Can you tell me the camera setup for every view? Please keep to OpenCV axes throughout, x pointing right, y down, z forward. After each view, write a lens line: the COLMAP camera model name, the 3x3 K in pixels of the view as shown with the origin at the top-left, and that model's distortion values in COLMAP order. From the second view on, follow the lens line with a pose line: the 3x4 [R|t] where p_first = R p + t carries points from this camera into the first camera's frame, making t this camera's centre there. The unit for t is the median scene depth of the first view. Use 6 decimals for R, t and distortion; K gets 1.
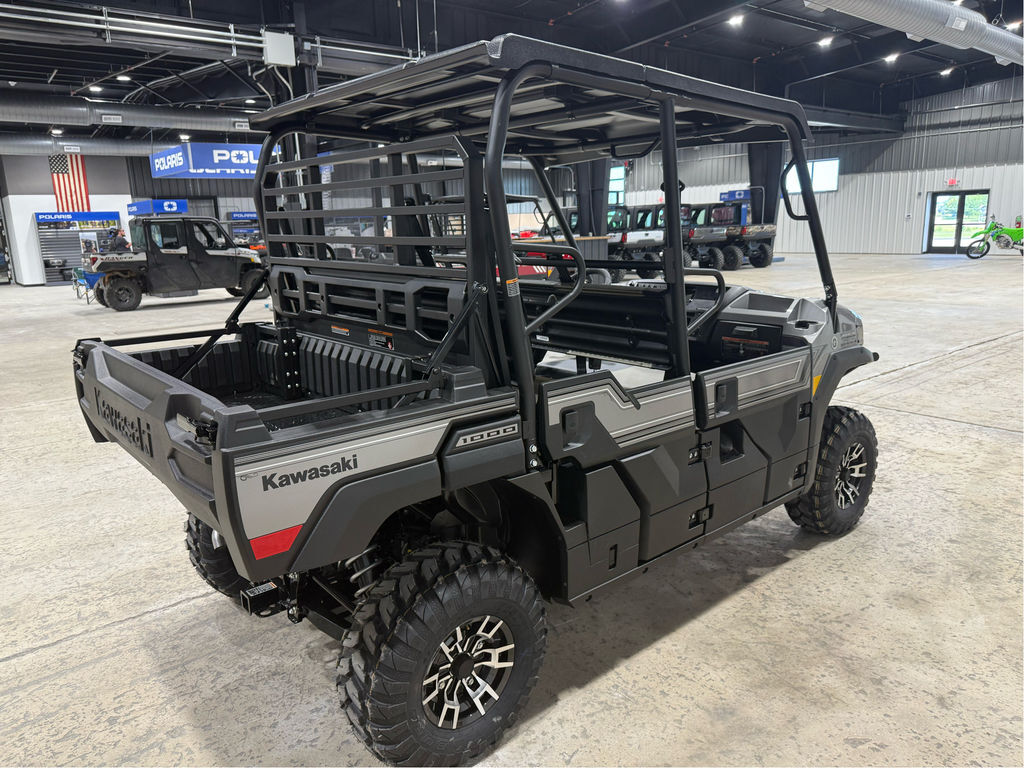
lens RADIAL K [[735.8, 0, 512.0], [0, 735.8, 384.0], [0, 0, 1]] dist [0.112313, -0.181591]
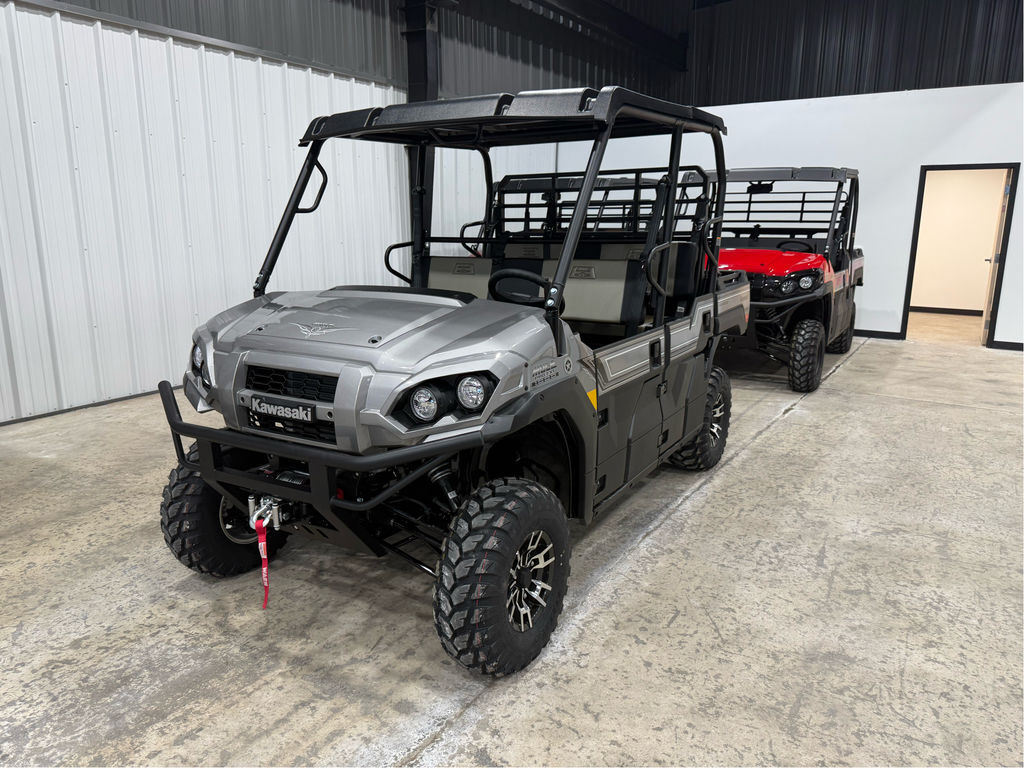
lens RADIAL K [[738.1, 0, 507.9], [0, 738.1, 364.7], [0, 0, 1]] dist [0.081300, -0.119362]
pose [[-0.956586, 0.082646, -0.279487, 0.369101], [-0.035969, 0.918144, 0.394610, -0.409028], [0.289222, 0.387532, -0.875311, 1.884210]]
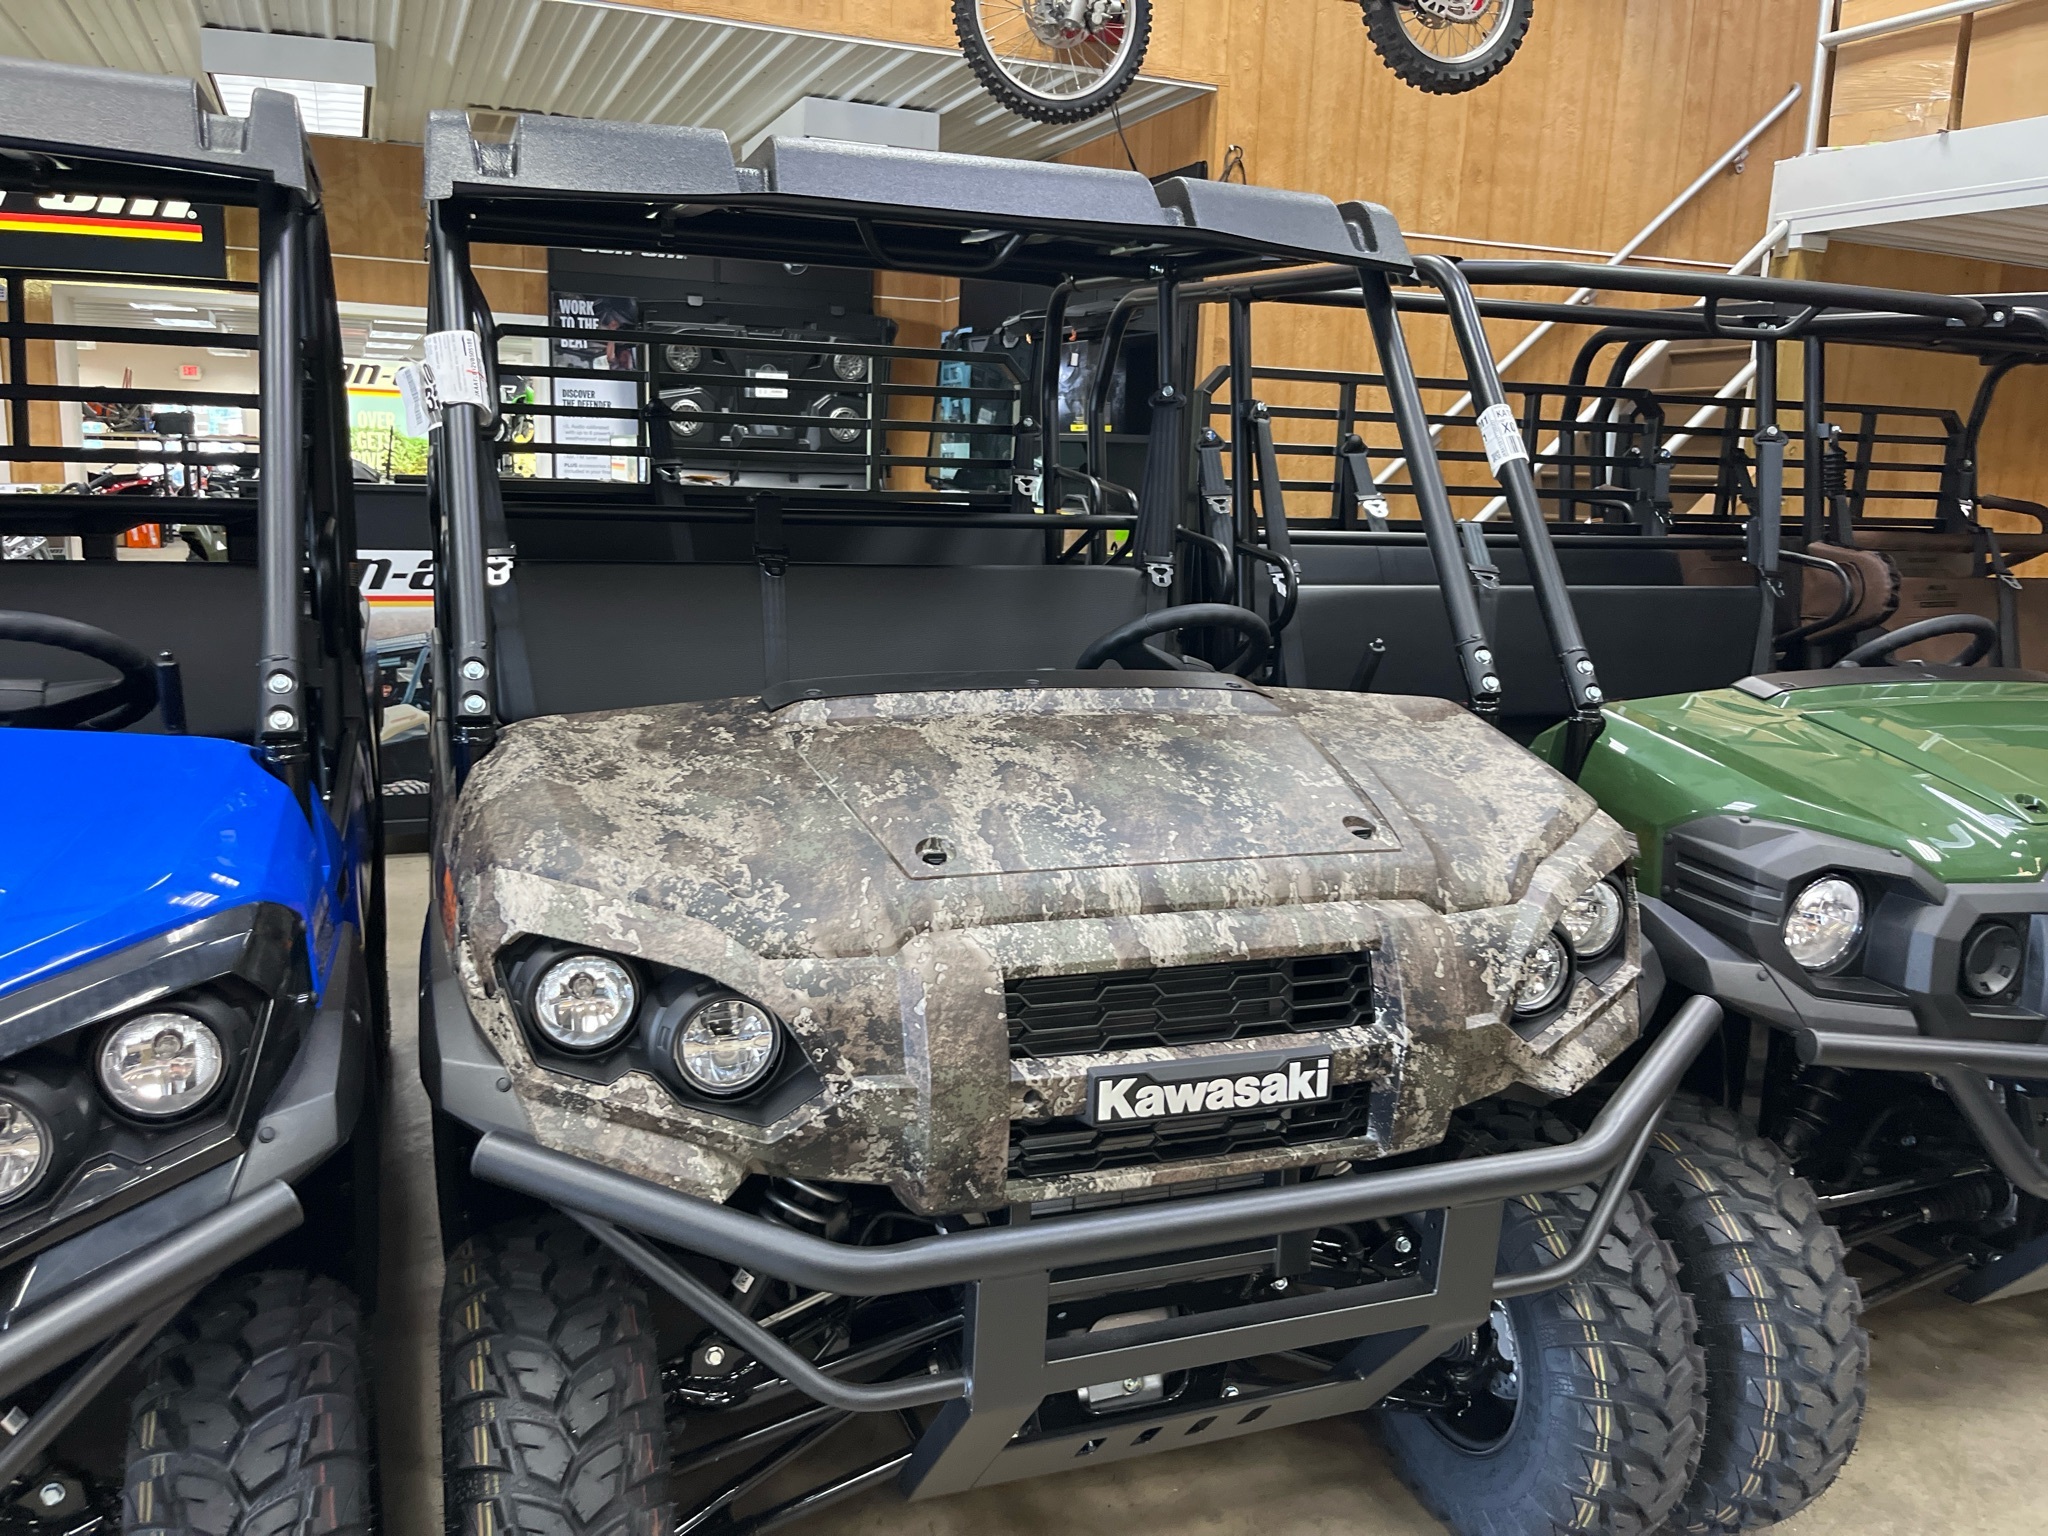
lens RADIAL K [[1590.0, 0, 1027.9], [0, 1590.0, 760.7], [0, 0, 1]] dist [0.034766, 0.002113]
pose [[-0.385118, 0.185674, -0.903997, 0.830929], [-0.223443, 0.931647, 0.286543, -0.298299], [0.895409, 0.312344, -0.317306, 1.275903]]
